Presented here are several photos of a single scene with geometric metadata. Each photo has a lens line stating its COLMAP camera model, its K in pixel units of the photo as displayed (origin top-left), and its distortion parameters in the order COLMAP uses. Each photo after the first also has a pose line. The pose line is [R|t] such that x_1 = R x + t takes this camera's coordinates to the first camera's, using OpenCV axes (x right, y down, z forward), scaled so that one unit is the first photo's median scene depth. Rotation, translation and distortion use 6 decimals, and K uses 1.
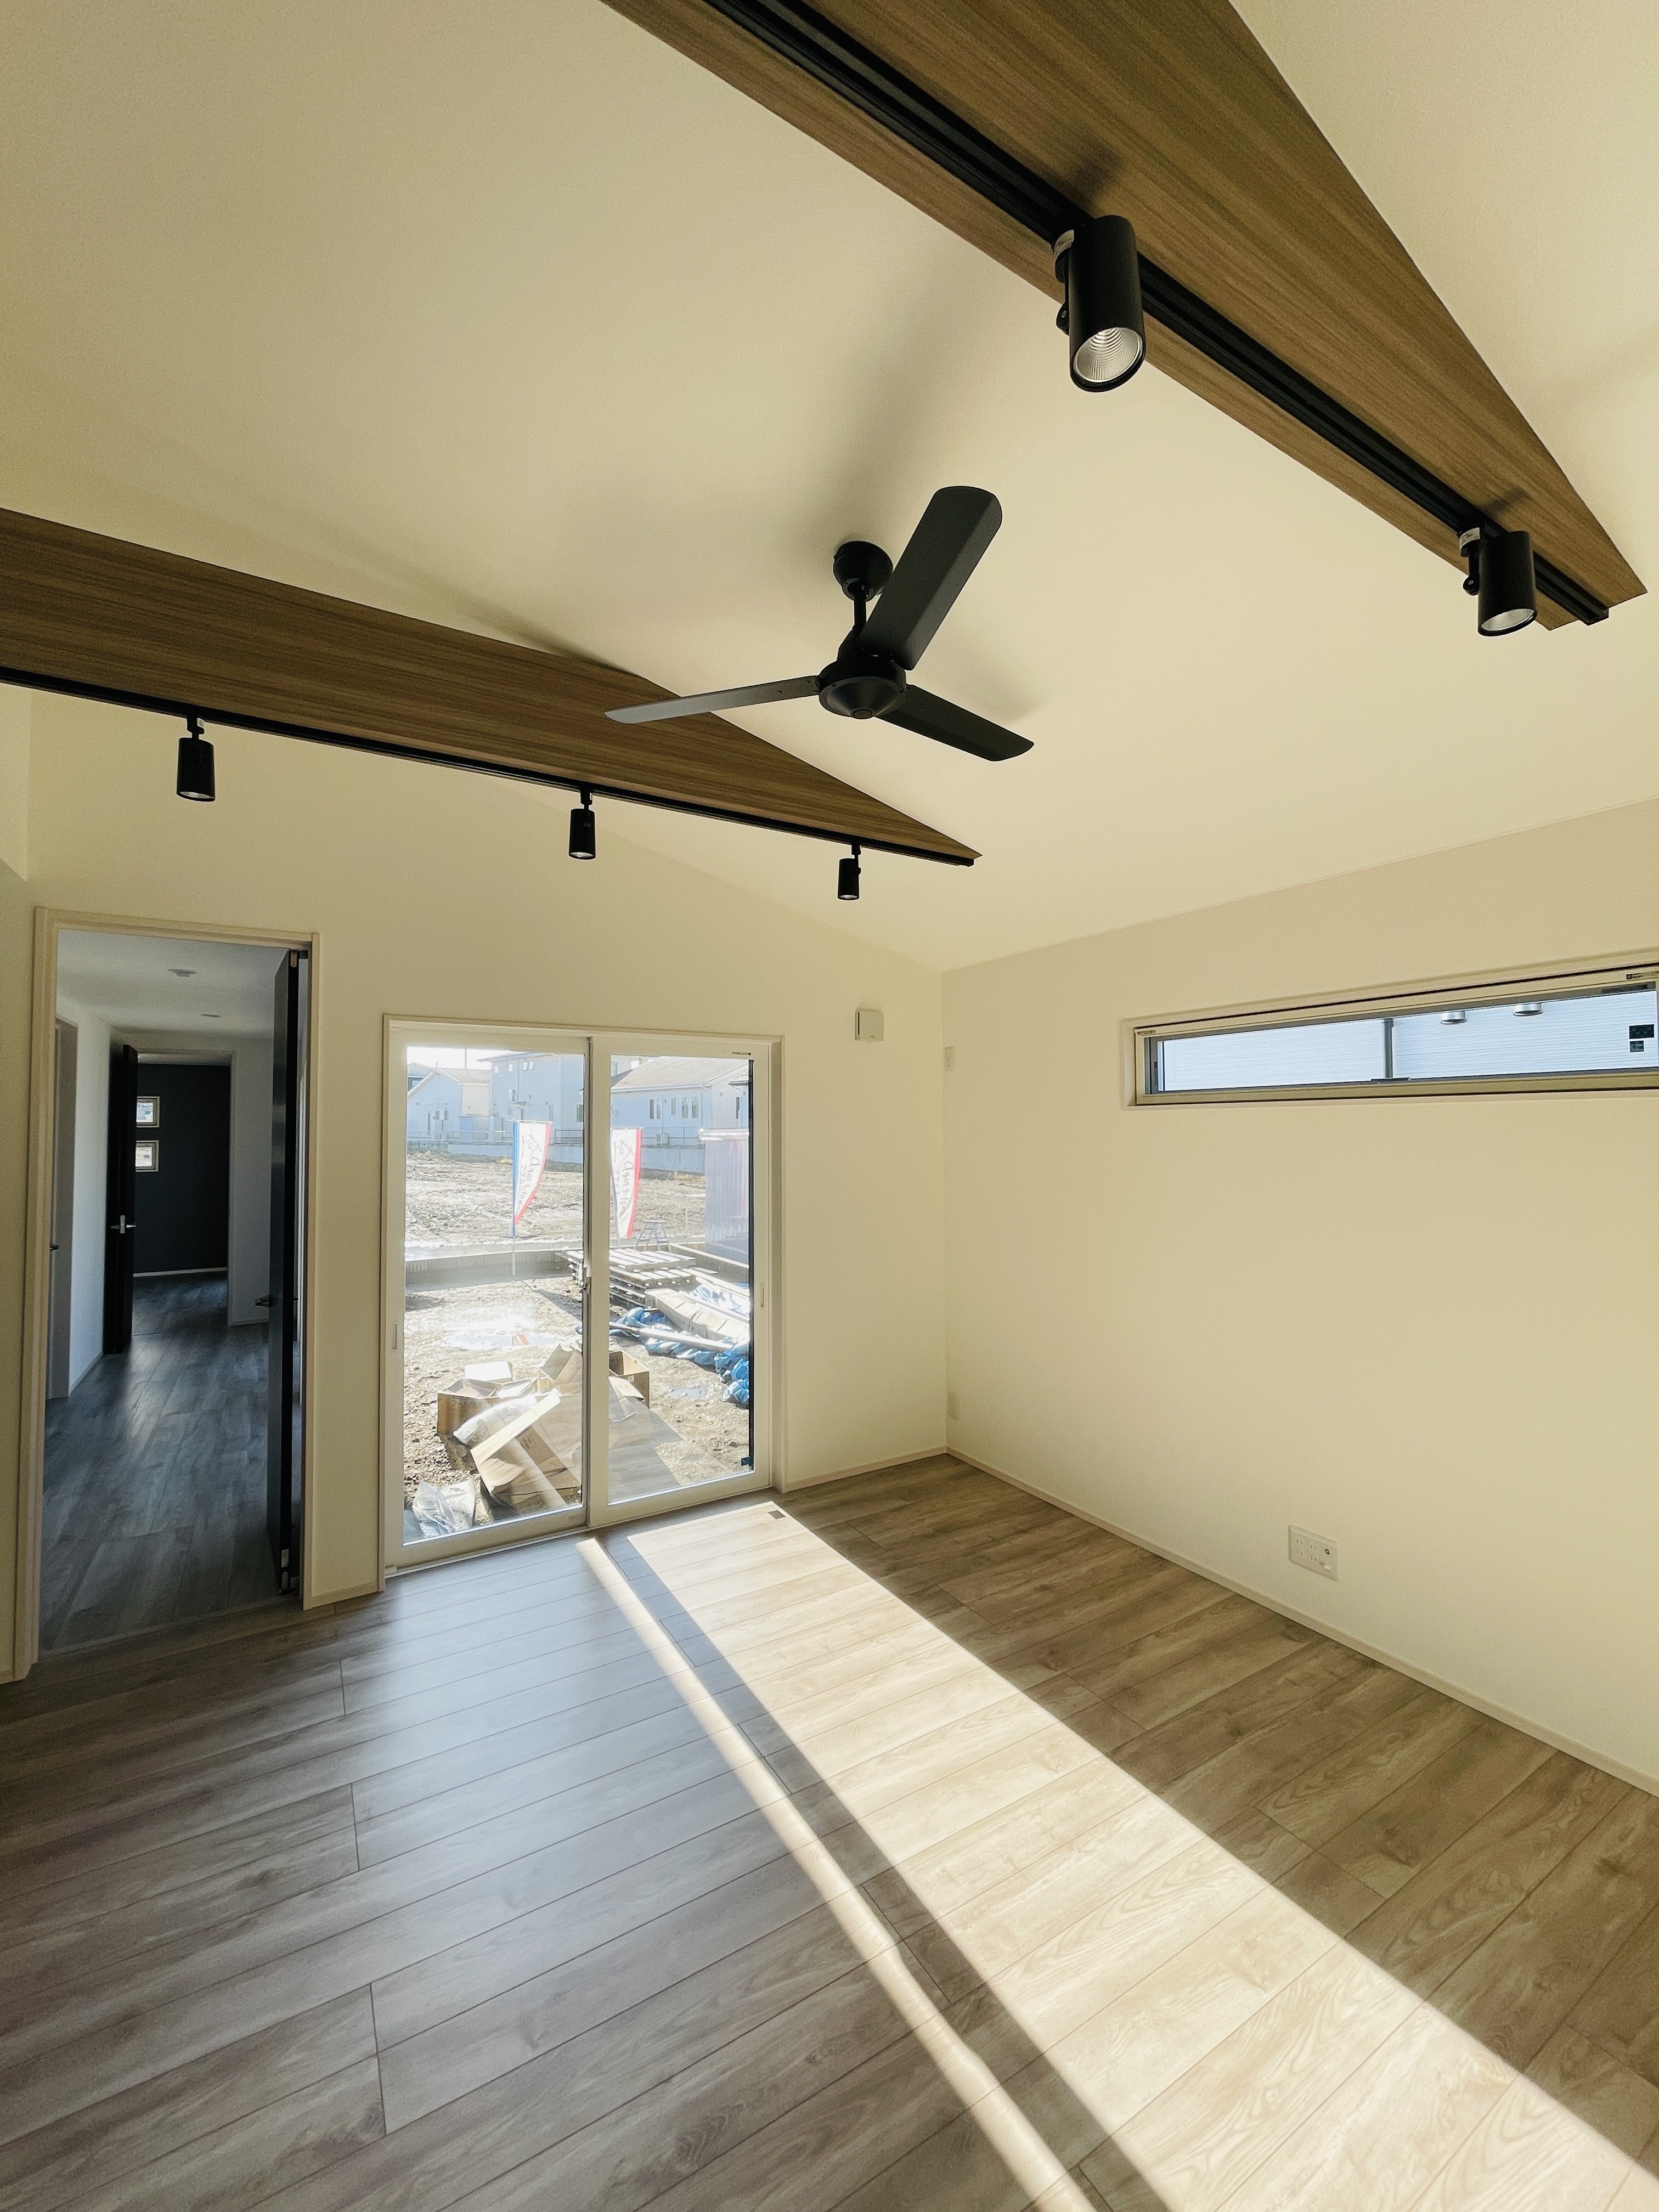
lens RADIAL K [[884.8, 0, 824.7], [0, 884.8, 1099.1], [0, 0, 1]] dist [-0.000279, -0.000287]
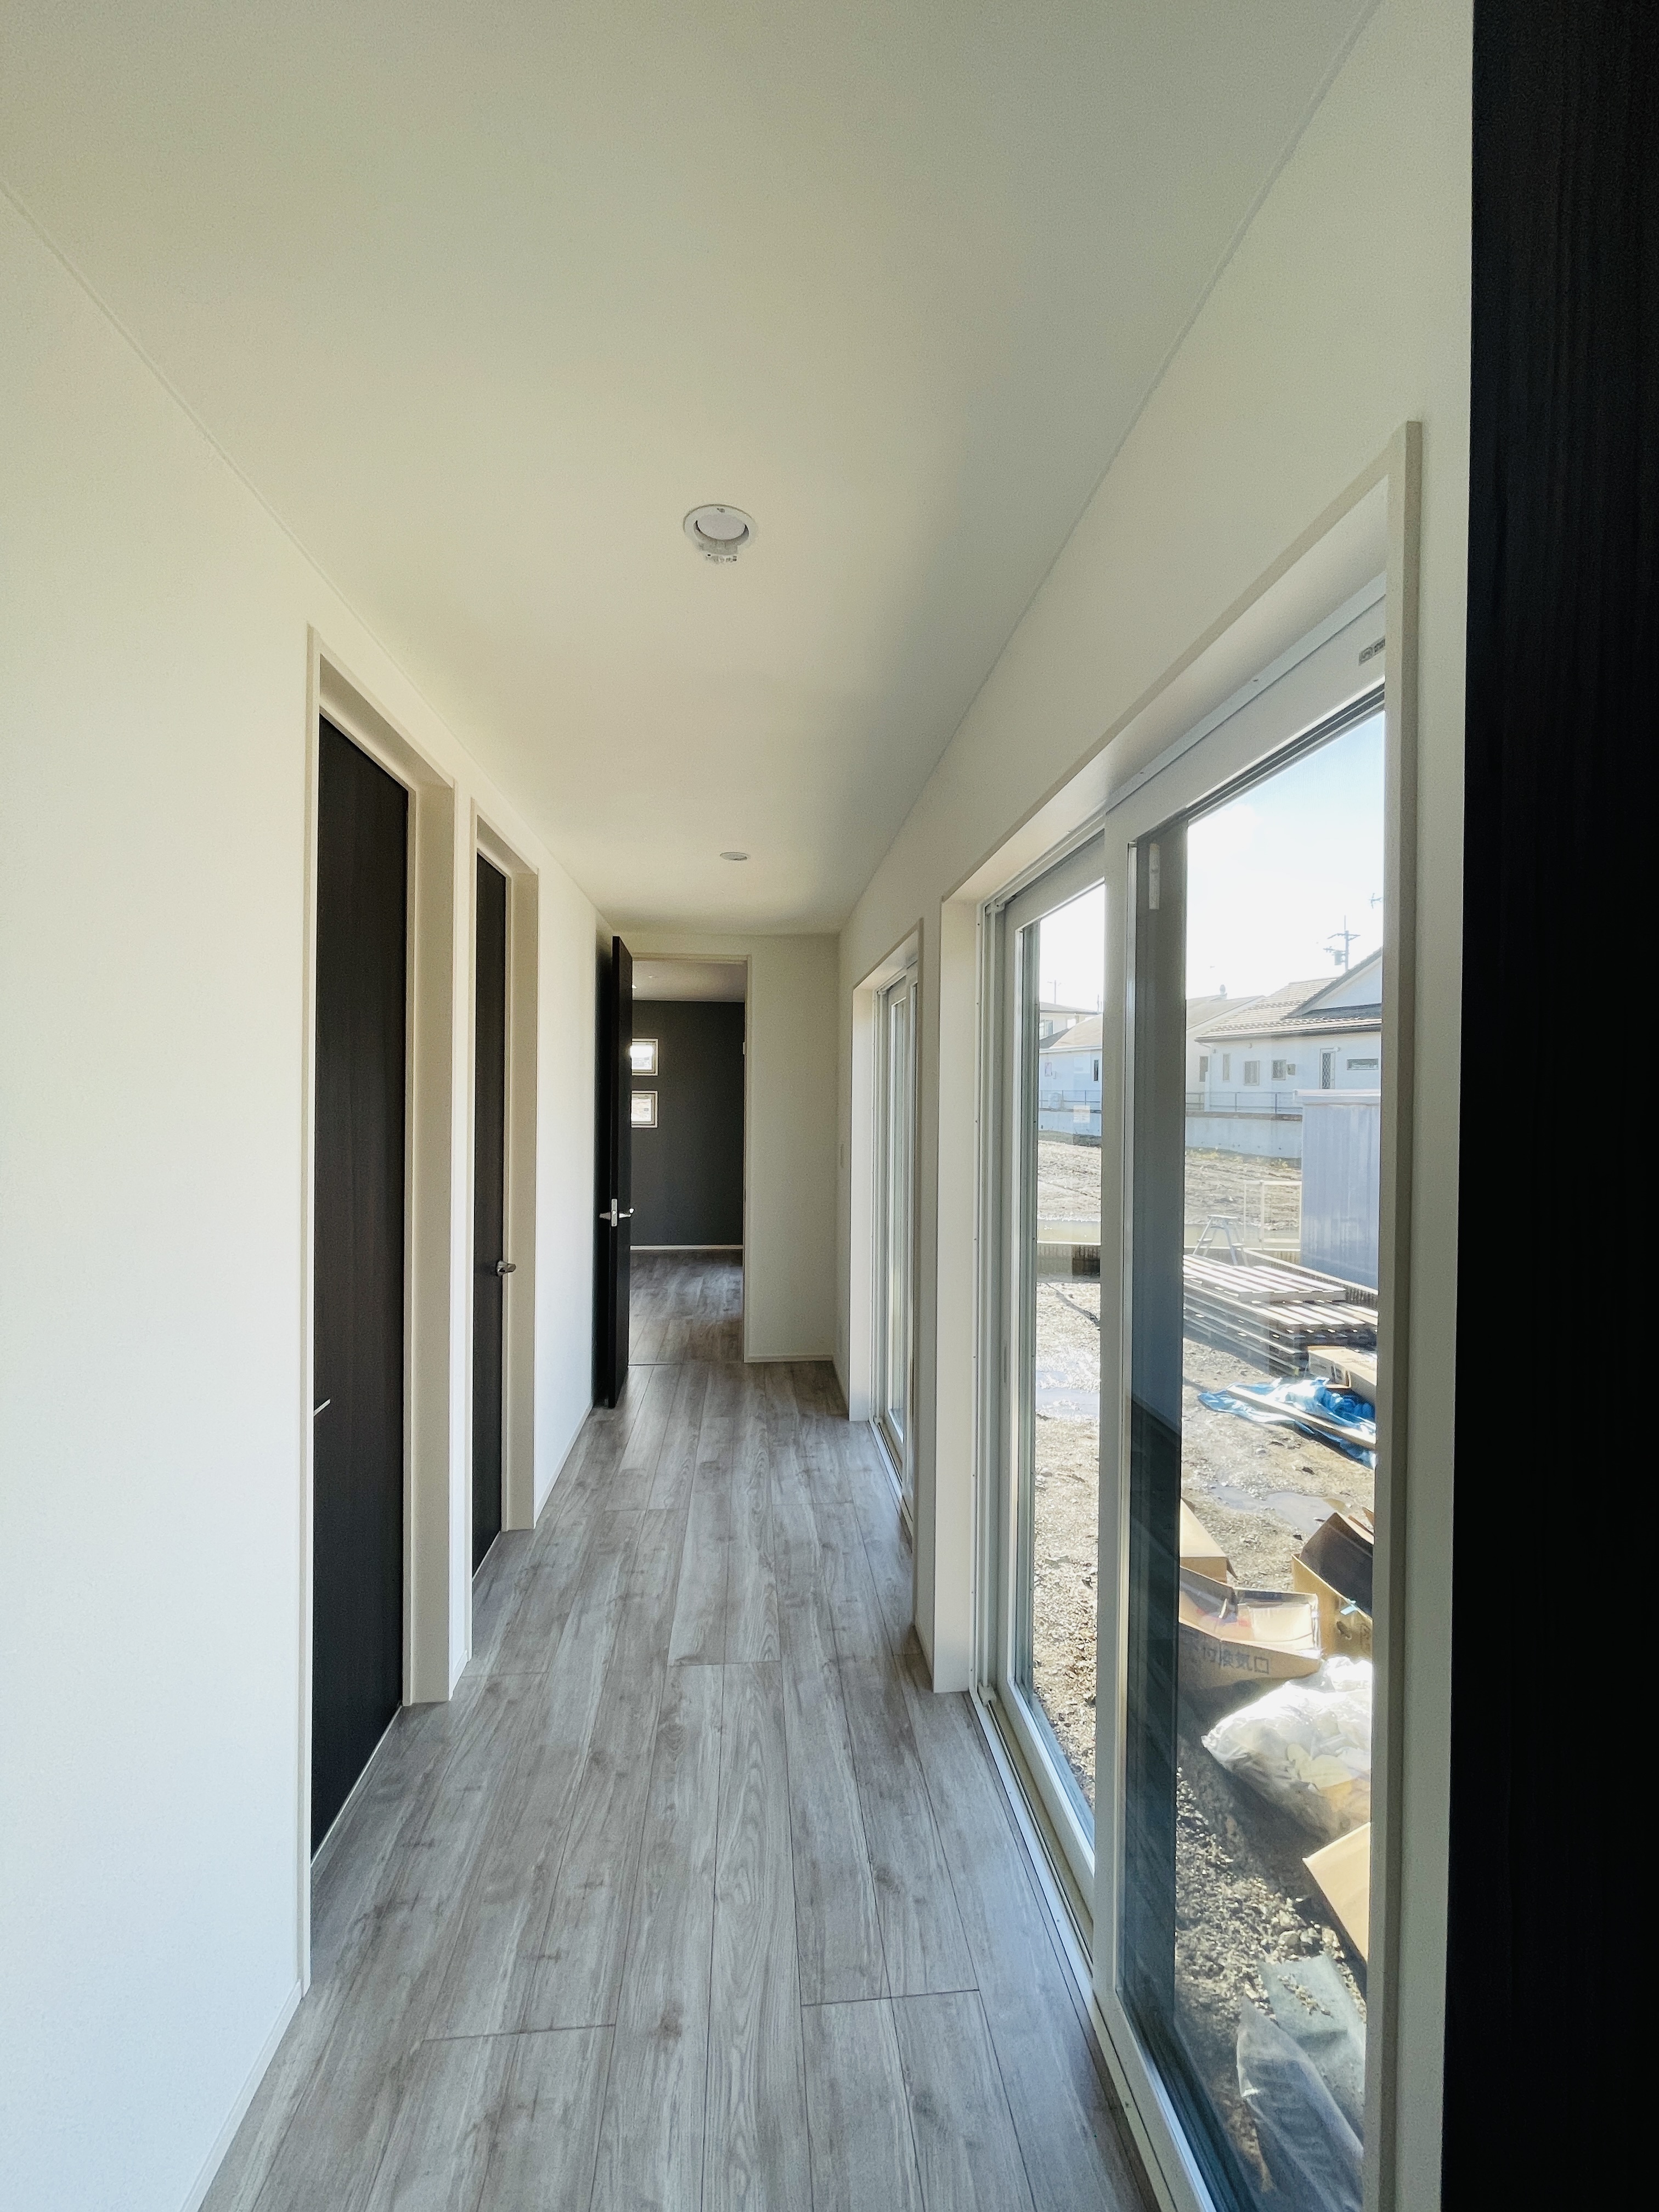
lens RADIAL K [[884.8, 0, 824.7], [0, 884.8, 1099.1], [0, 0, 1]] dist [-0.000279, -0.000287]
pose [[0.897718, 0.014661, -0.440326, -0.329280], [0.002866, 0.999231, 0.039114, 0.028673], [0.440560, -0.036376, 0.896986, 0.434984]]
